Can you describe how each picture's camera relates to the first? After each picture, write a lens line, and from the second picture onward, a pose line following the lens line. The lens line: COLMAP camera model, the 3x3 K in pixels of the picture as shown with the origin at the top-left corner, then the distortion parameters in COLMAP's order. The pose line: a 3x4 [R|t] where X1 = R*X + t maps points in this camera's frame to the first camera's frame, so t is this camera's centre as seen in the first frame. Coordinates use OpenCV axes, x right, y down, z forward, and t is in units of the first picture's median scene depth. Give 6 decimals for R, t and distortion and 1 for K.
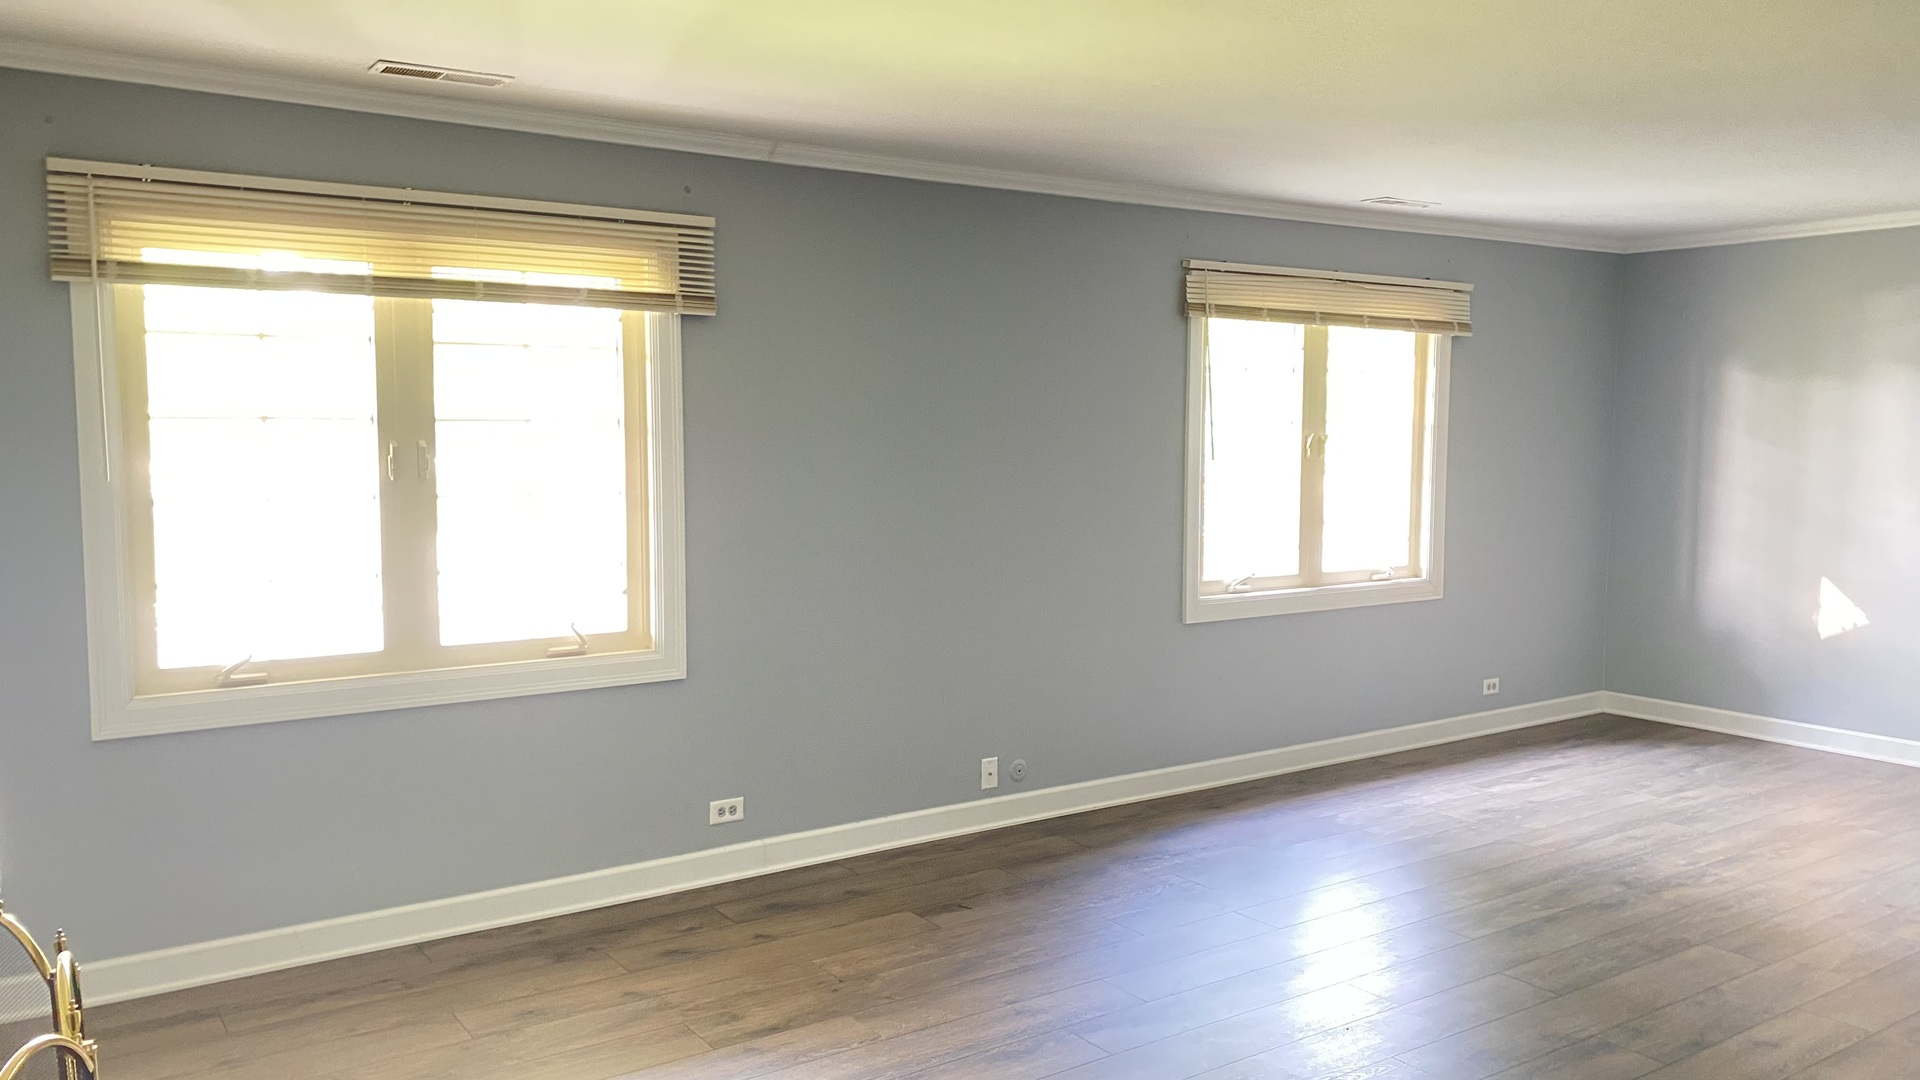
lens RADIAL K [[1458.1, 0, 955.8], [0, 1458.1, 542.9], [0, 0, 1]] dist [0.074186, -0.091251]
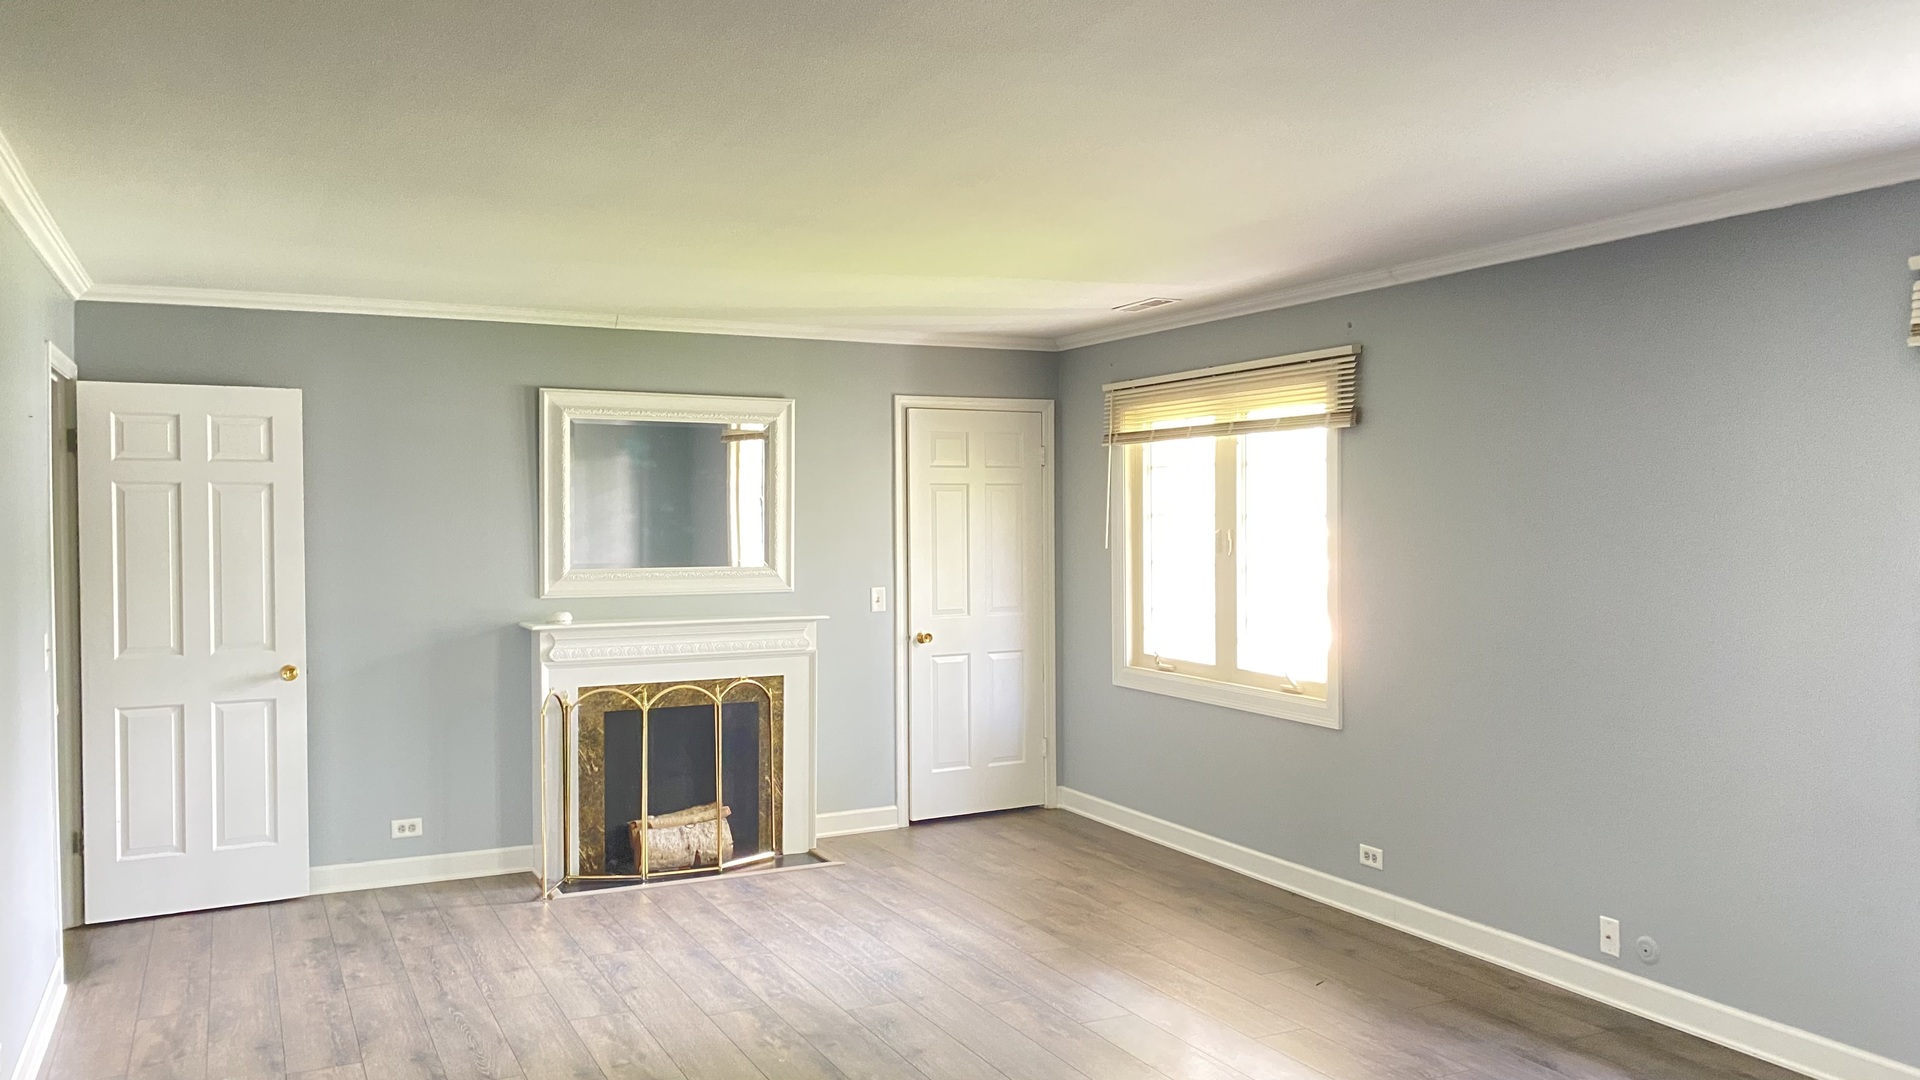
lens RADIAL K [[1458.1, 0, 969.5], [0, 1458.1, 541.9], [0, 0, 1]] dist [0.074186, -0.091251]
pose [[-0.137211, 0.018845, -0.990363, 1.166761], [-0.074304, 0.996806, 0.029263, -0.081875], [0.987751, 0.077603, -0.135373, 0.954268]]
